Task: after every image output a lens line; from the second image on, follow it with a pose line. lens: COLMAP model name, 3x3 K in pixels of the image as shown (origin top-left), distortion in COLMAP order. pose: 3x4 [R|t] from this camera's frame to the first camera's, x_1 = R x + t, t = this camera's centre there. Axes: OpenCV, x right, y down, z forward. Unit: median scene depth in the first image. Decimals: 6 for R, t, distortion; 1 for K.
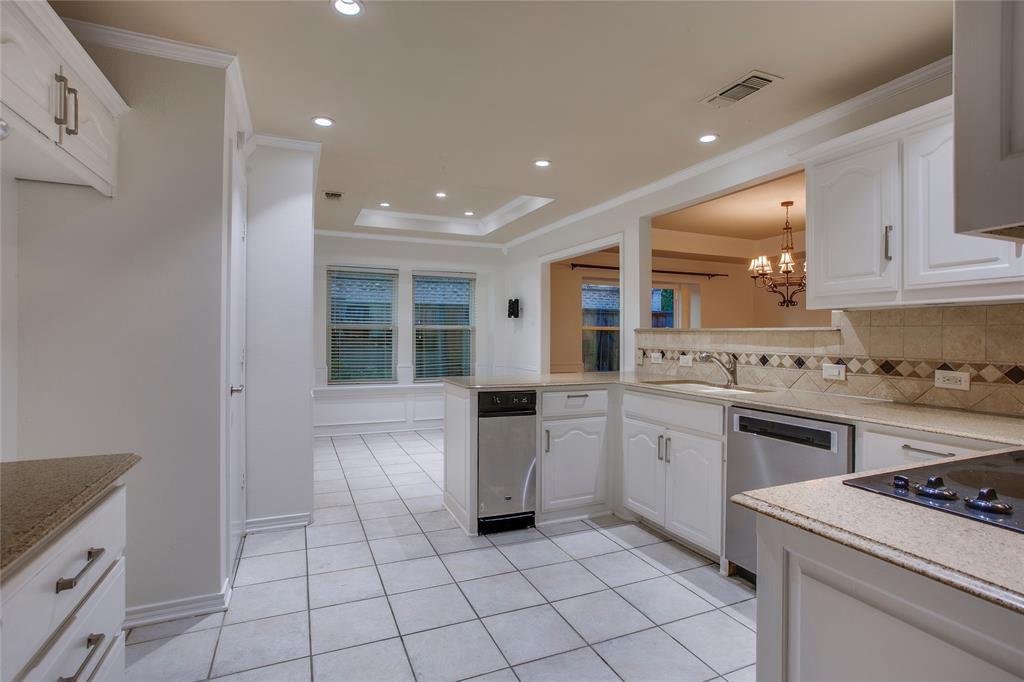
lens RADIAL K [[506.9, 0, 509.4], [0, 506.9, 330.7], [0, 0, 1]] dist [-0.001245, 0.000124]
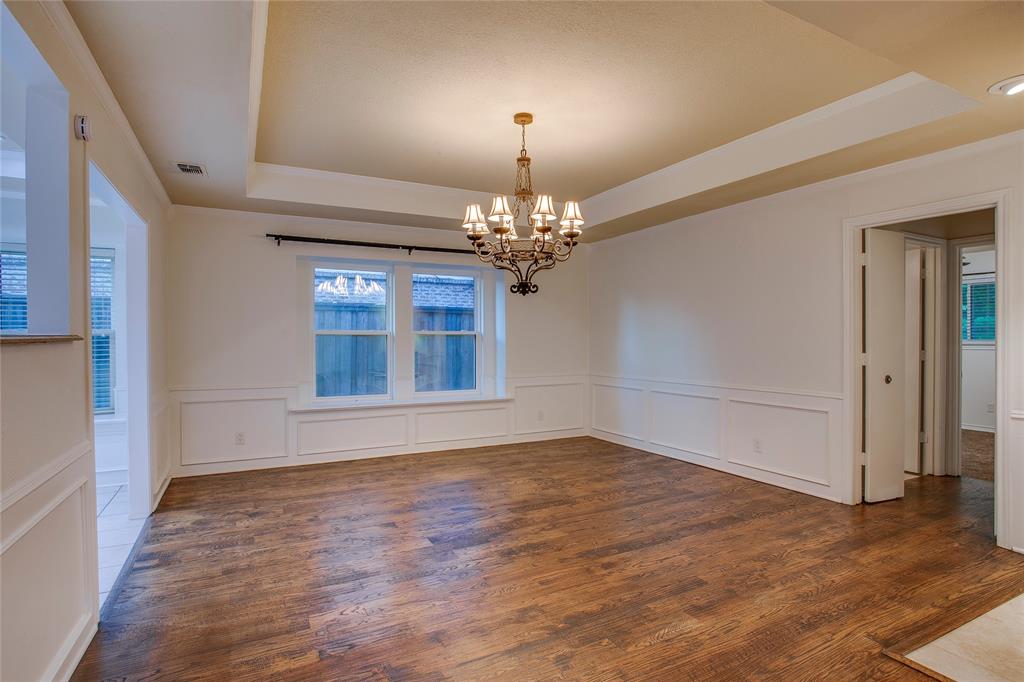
lens RADIAL K [[522.9, 0, 498.1], [0, 522.9, 342.9], [0, 0, 1]] dist [-0.057979, 0.031916]
pose [[0.999216, -0.006785, 0.038994, 0.754811], [0.006108, 0.999829, 0.017477, -0.004233], [-0.039106, -0.017225, 0.999087, 0.613121]]
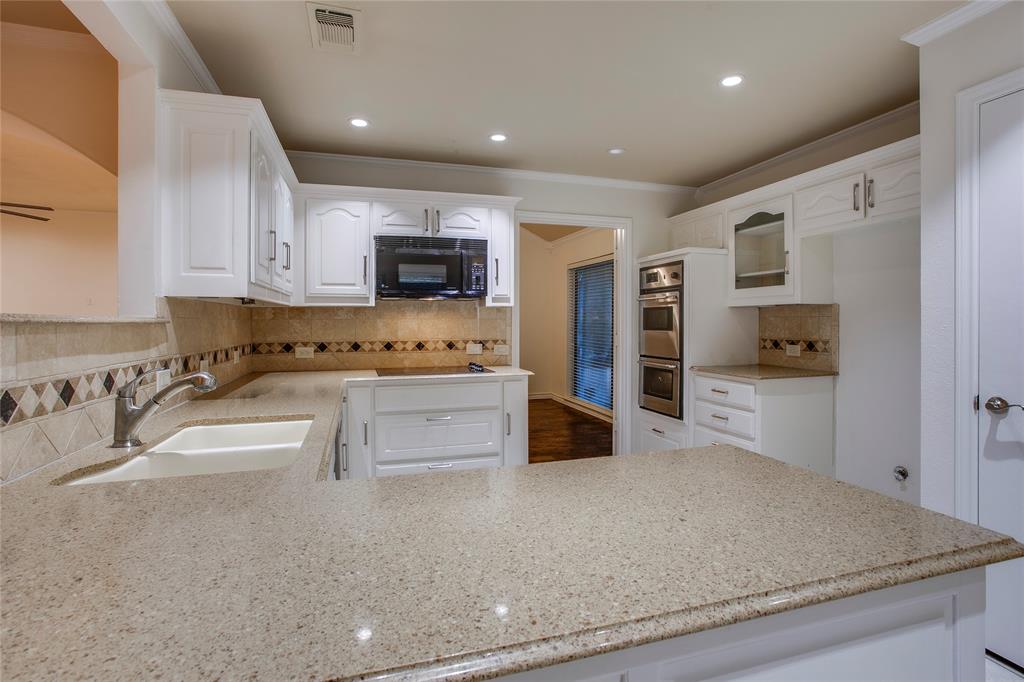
lens RADIAL K [[514.7, 0, 521.5], [0, 514.7, 325.9], [0, 0, 1]] dist [-0.072966, 0.039832]
pose [[-0.994832, -0.001436, 0.101522, 0.047545], [-0.001343, 0.999999, 0.000986, 0.001674], [-0.101523, 0.000845, -0.994833, 1.220055]]
